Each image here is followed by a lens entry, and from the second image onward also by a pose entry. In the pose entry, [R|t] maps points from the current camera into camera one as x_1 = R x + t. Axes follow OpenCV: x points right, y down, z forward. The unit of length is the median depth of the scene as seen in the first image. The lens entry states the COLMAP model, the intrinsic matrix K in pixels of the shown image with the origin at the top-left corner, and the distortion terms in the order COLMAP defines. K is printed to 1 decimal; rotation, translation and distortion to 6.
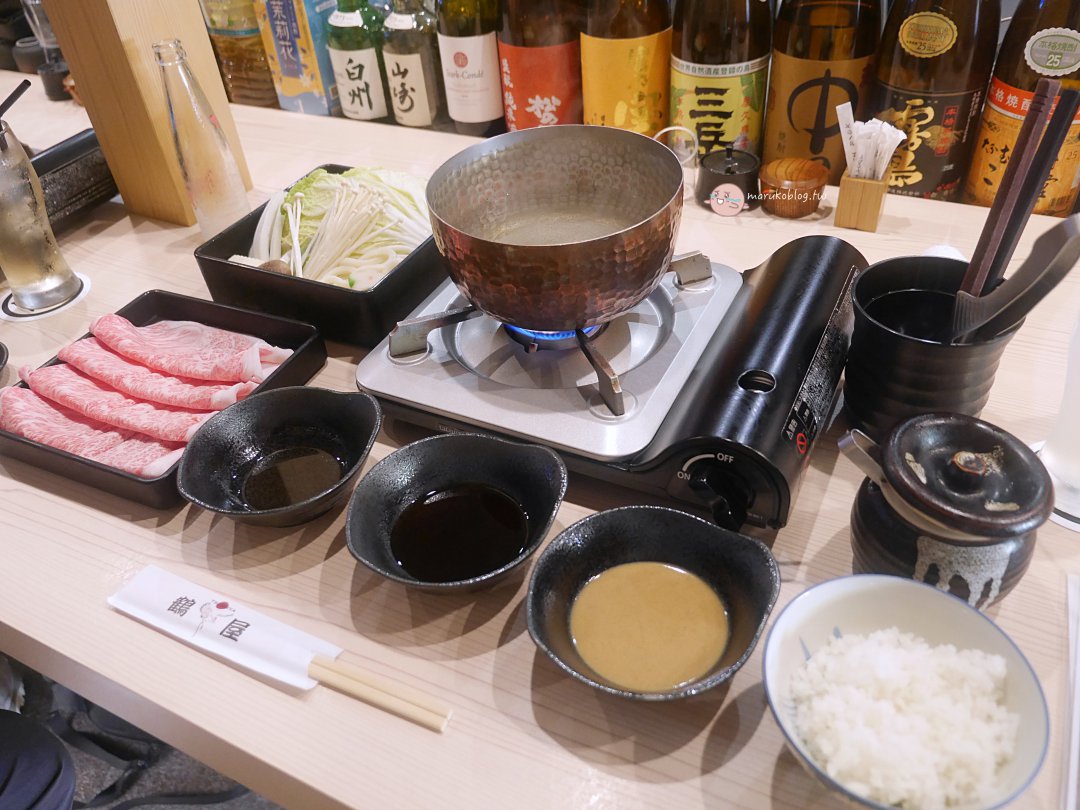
lens RADIAL K [[837.6, 0, 541.4], [0, 837.6, 405.3], [0, 0, 1]] dist [-0.004044, 0.002365]
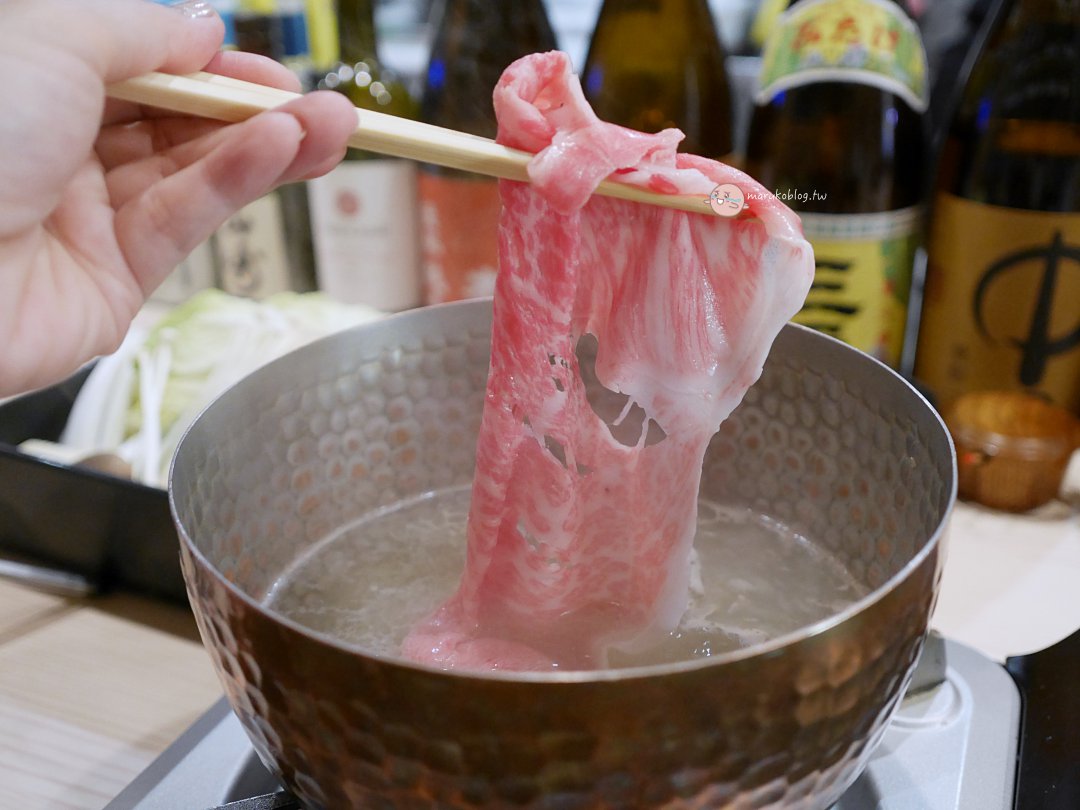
lens RADIAL K [[1097.7, 0, 540.1], [0, 1097.7, 400.4], [0, 0, 1]] dist [-0.017924, 0.000000]
pose [[0.997278, 0.031233, 0.066791, -0.016186], [-0.011922, 0.962236, -0.271956, -0.103939], [-0.072762, 0.270420, 0.959989, 0.371719]]
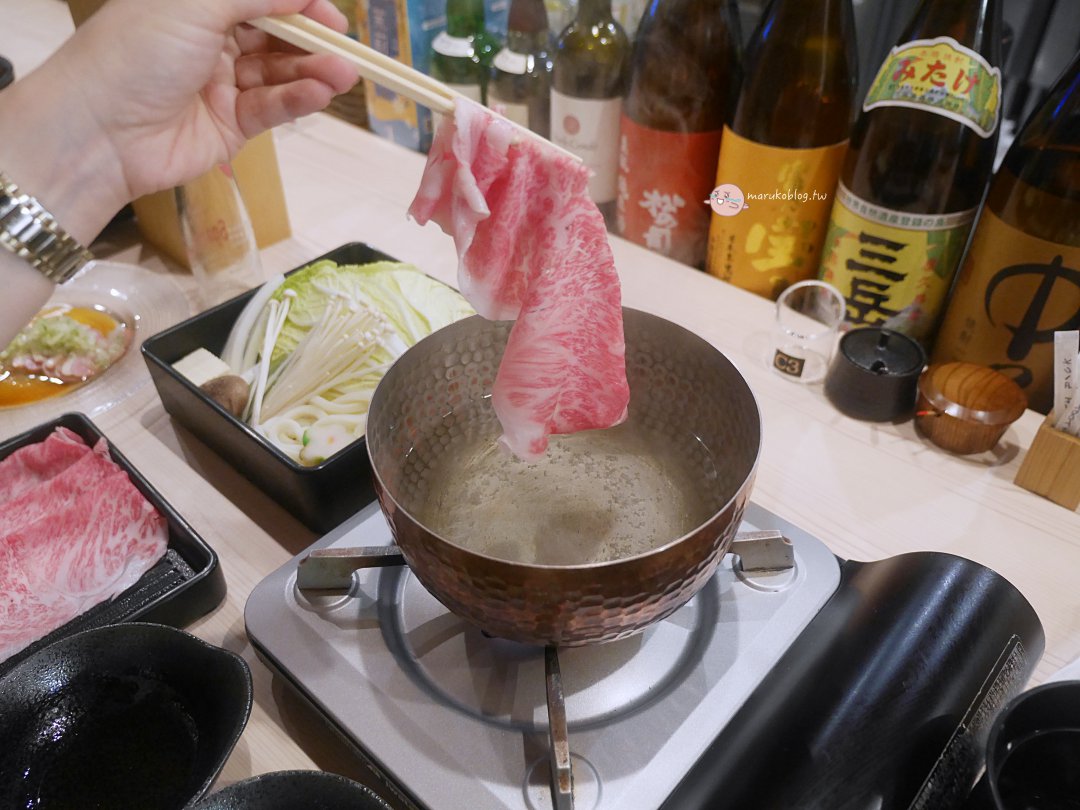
lens RADIAL K [[883.6, 0, 537.9], [0, 883.6, 409.1], [0, 0, 1]] dist [0.009857, 0.001736]
pose [[0.962899, 0.221115, -0.154707, 0.067200], [-0.220317, 0.975169, 0.022502, -0.186033], [0.155841, 0.012418, 0.987704, 0.203827]]
